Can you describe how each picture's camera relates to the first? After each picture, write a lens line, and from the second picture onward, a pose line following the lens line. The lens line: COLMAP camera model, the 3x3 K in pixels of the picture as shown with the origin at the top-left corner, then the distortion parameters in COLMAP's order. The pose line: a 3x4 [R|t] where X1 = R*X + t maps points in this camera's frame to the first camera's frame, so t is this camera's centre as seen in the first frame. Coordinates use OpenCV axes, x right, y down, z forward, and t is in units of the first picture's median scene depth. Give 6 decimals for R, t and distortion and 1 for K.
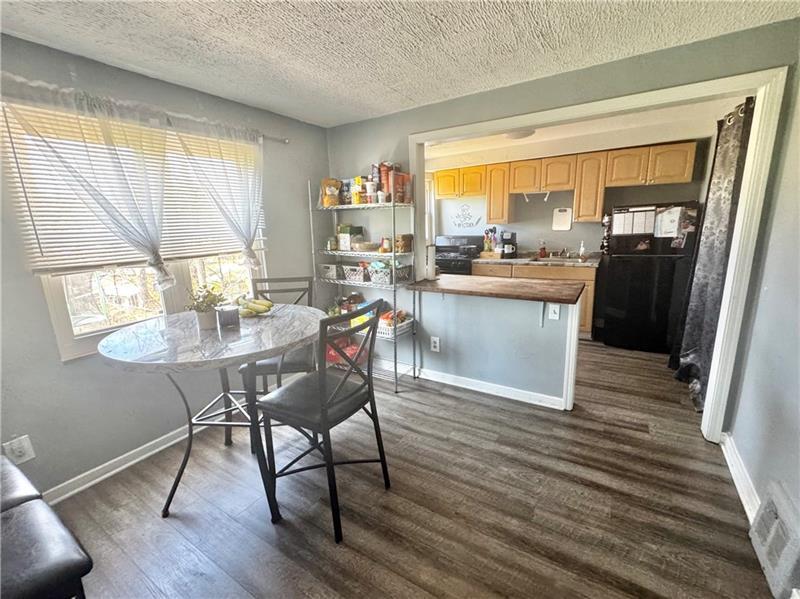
lens RADIAL K [[350.5, 0, 402.8], [0, 350.5, 298.0], [0, 0, 1]] dist [-0.001646, -0.000116]
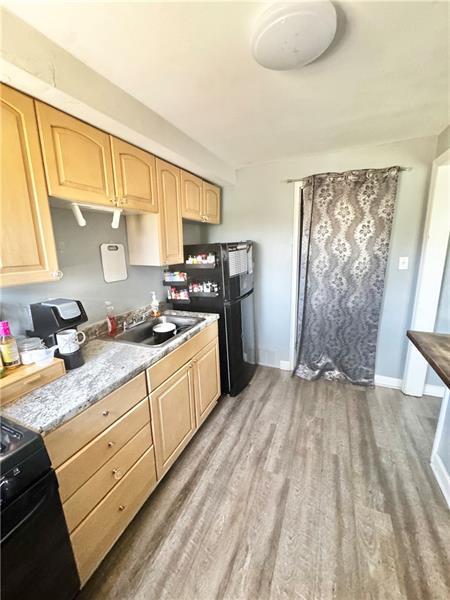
lens RADIAL K [[240.7, 0, 226.4], [0, 240.7, 299.9], [0, 0, 1]] dist [-0.000612, 0.000172]
pose [[-0.140788, -0.180743, 0.973402, 0.038015], [0.247755, 0.945479, 0.211393, -0.333255], [-0.958539, 0.270926, -0.088332, 1.420588]]
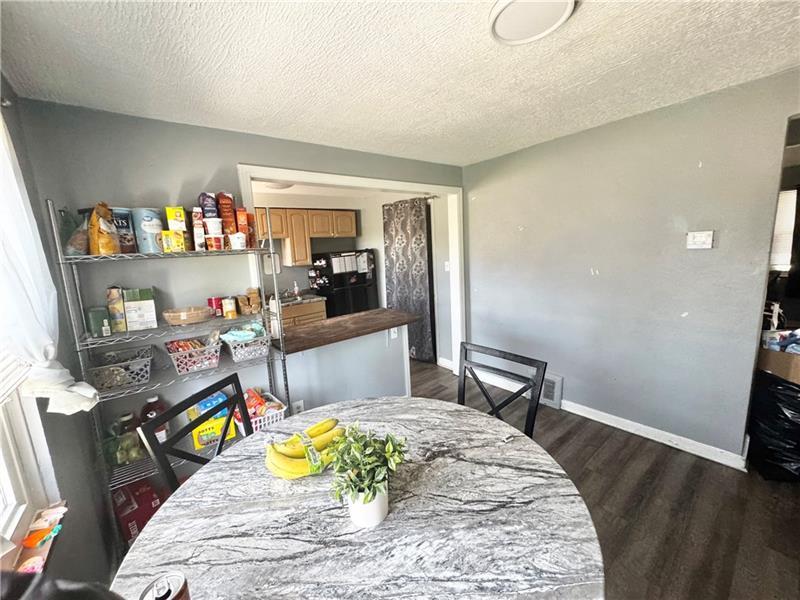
lens RADIAL K [[318.9, 0, 400.0], [0, 318.9, 300.0], [0, 0, 1]] dist [-0.000419, -0.000100]
pose [[0.324659, -0.143349, 0.934905, -0.587855], [0.243435, 0.967813, 0.063859, -0.134446], [-0.913967, 0.206856, 0.349105, 0.504199]]
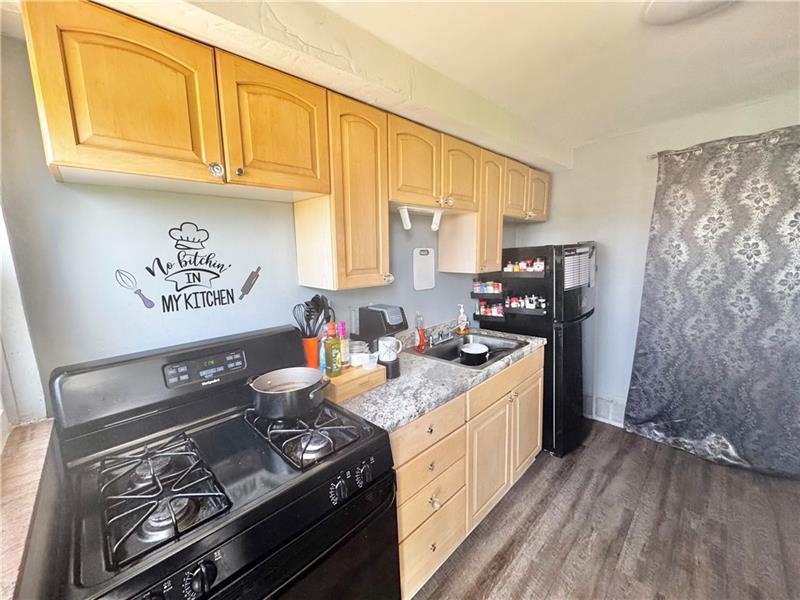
lens RADIAL K [[320.9, 0, 400.3], [0, 320.9, 299.2], [0, 0, 1]] dist [-0.000612, 0.000172]
pose [[0.235247, -0.108525, 0.965858, -0.034950], [0.237523, 0.970035, 0.051142, -0.348096], [-0.942466, 0.217382, 0.253975, 1.501151]]
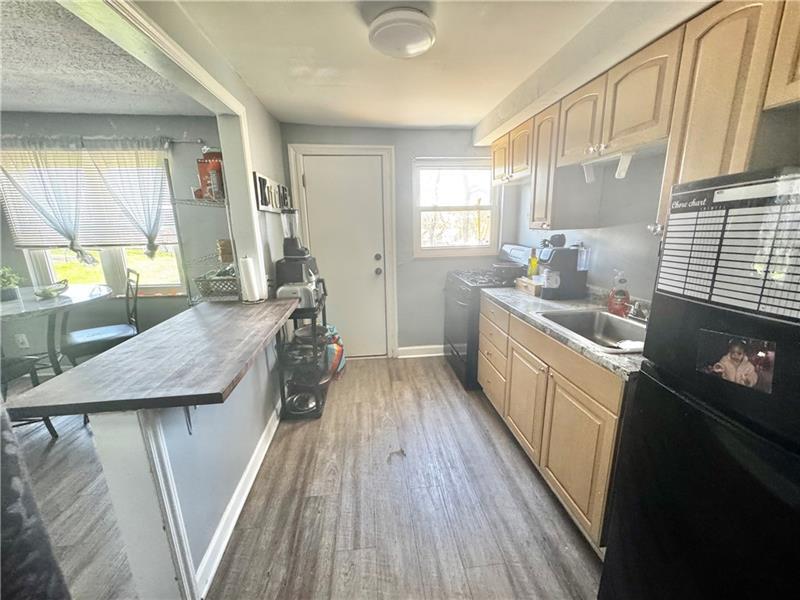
lens RADIAL K [[320.9, 0, 400.3], [0, 320.9, 299.2], [0, 0, 1]] dist [-0.000612, 0.000172]
pose [[0.616490, 0.210274, -0.758765, 0.882645], [-0.176825, 0.976038, 0.126818, -0.223992], [0.767250, 0.055986, 0.638899, 0.905026]]
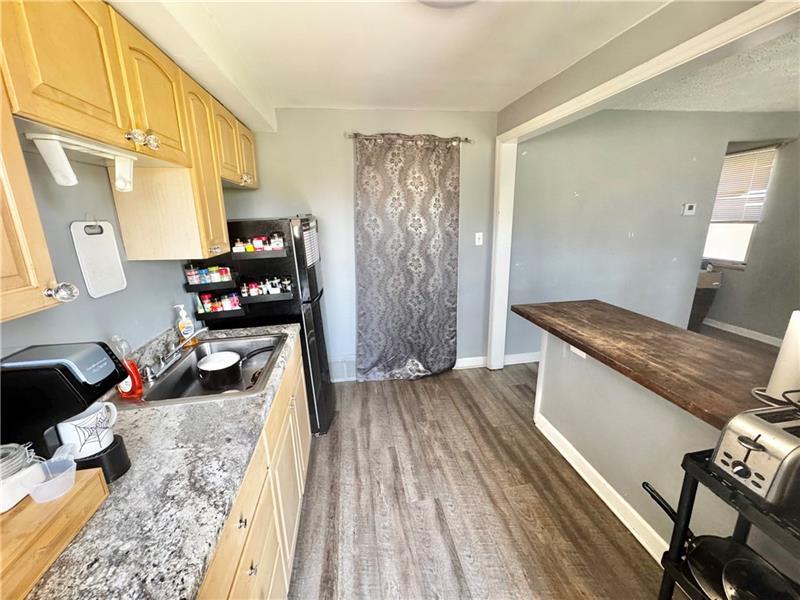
lens RADIAL K [[318.9, 0, 400.0], [0, 318.9, 300.0], [0, 0, 1]] dist [-0.000419, -0.000100]
pose [[-0.659395, -0.146859, 0.737313, 0.128765], [0.209400, 0.906046, 0.367738, -0.389675], [-0.722046, 0.396878, -0.566690, 1.601837]]
